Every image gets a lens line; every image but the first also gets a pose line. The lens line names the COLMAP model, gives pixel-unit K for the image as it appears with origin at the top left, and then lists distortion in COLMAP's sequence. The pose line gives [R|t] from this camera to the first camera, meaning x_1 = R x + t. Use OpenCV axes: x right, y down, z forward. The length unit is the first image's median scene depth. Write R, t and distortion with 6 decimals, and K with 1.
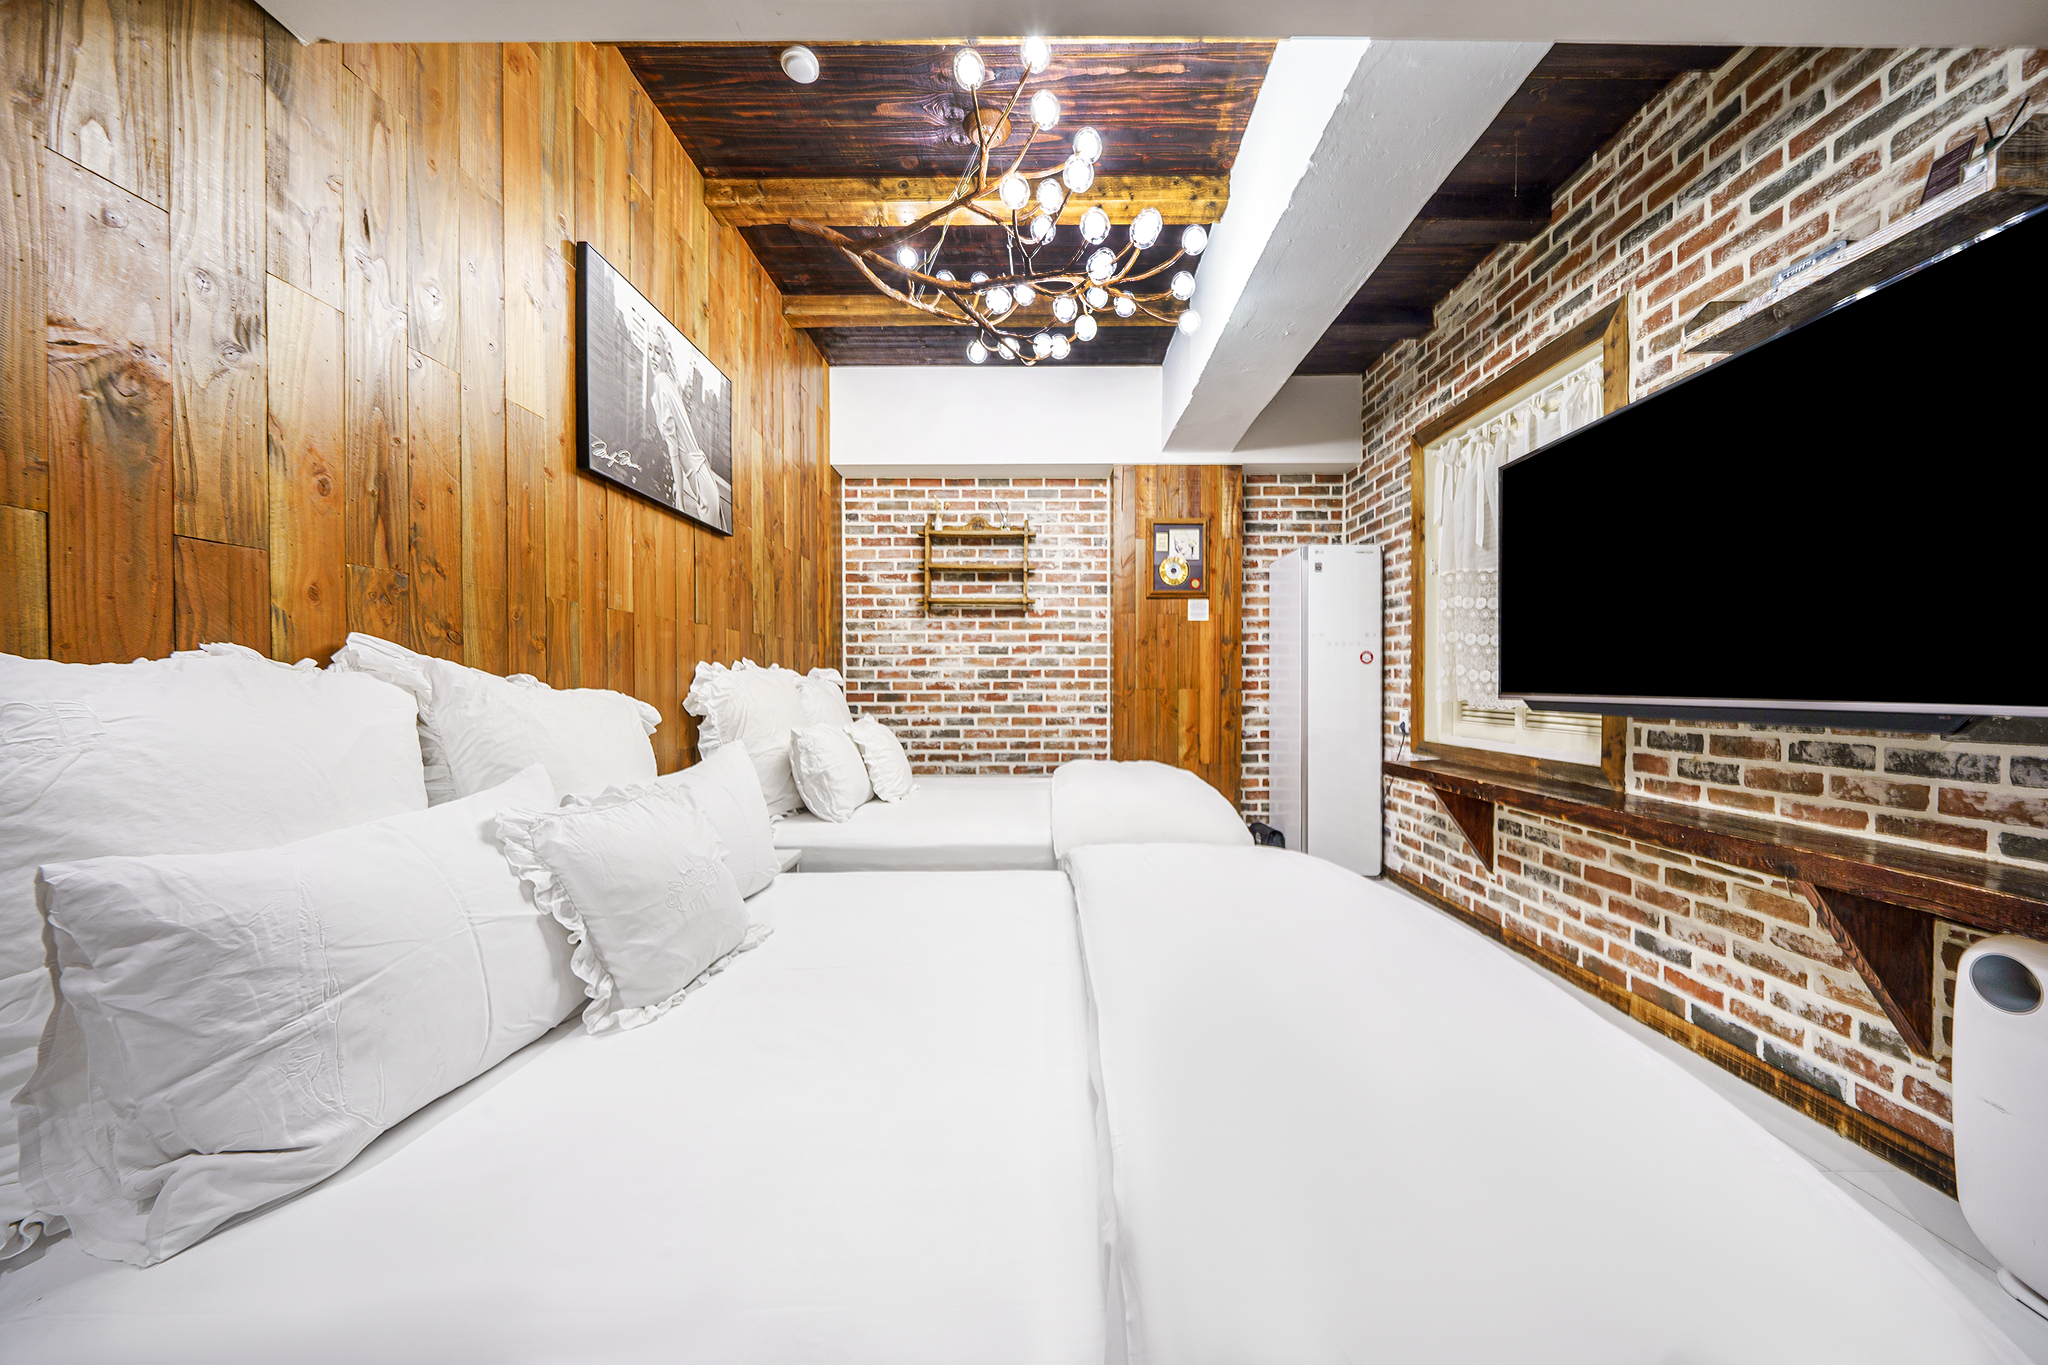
lens RADIAL K [[715.9, 0, 1028.7], [0, 715.9, 694.3], [0, 0, 1]] dist [-0.001512, -0.000243]
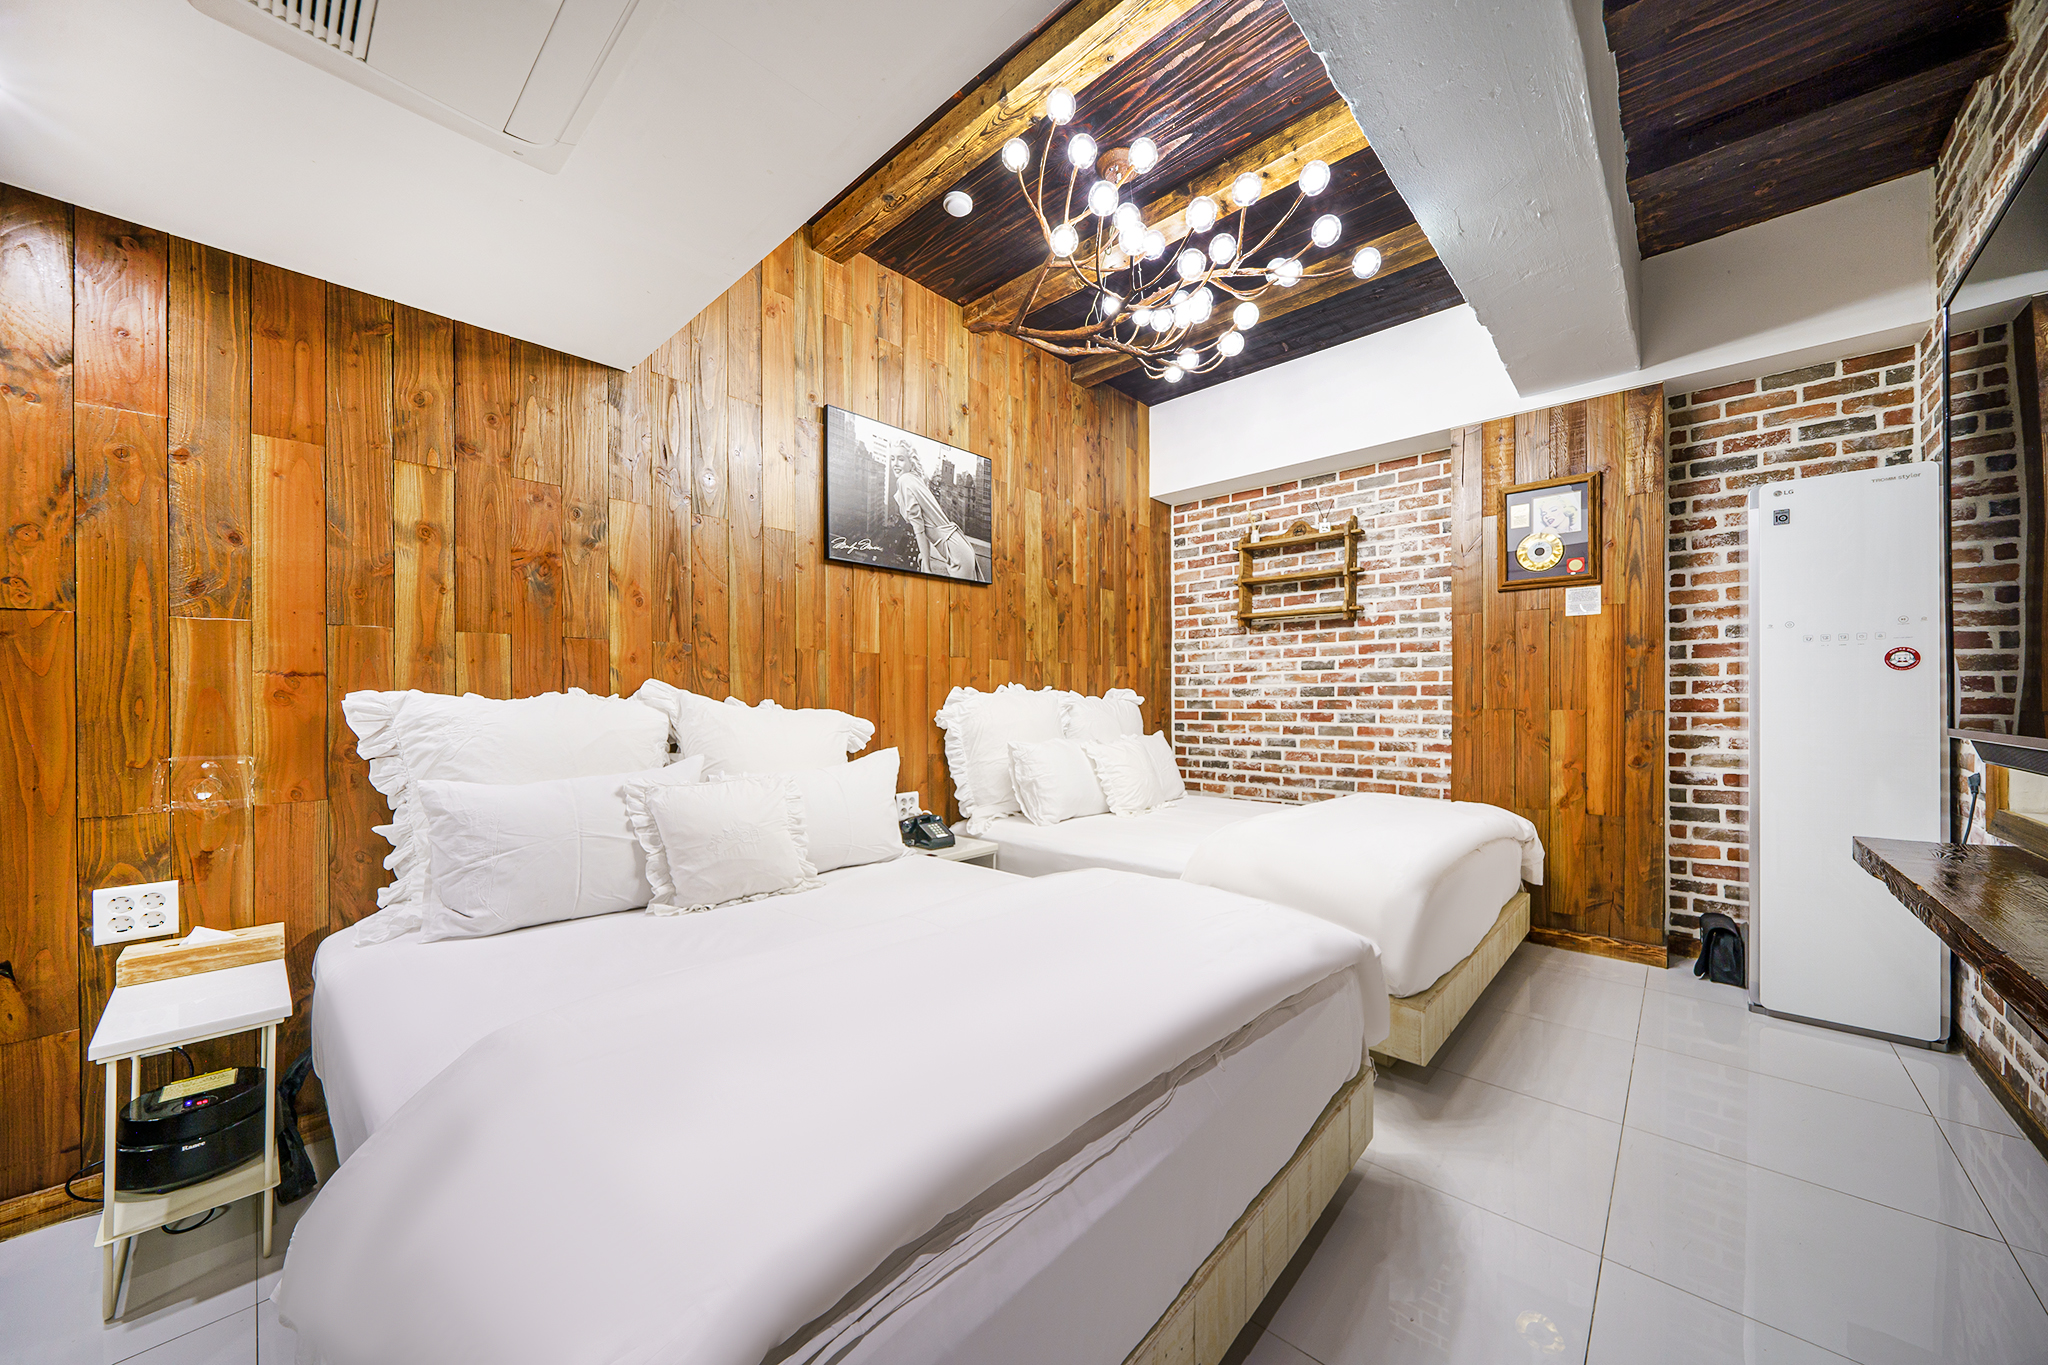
lens RADIAL K [[715.9, 0, 1026.7], [0, 715.9, 704.2], [0, 0, 1]] dist [-0.001320, -0.000262]
pose [[0.739909, 0.002747, -0.672702, 0.290062], [-0.007397, 0.999964, -0.004053, -0.006073], [0.672667, 0.007975, 0.739903, 0.082708]]
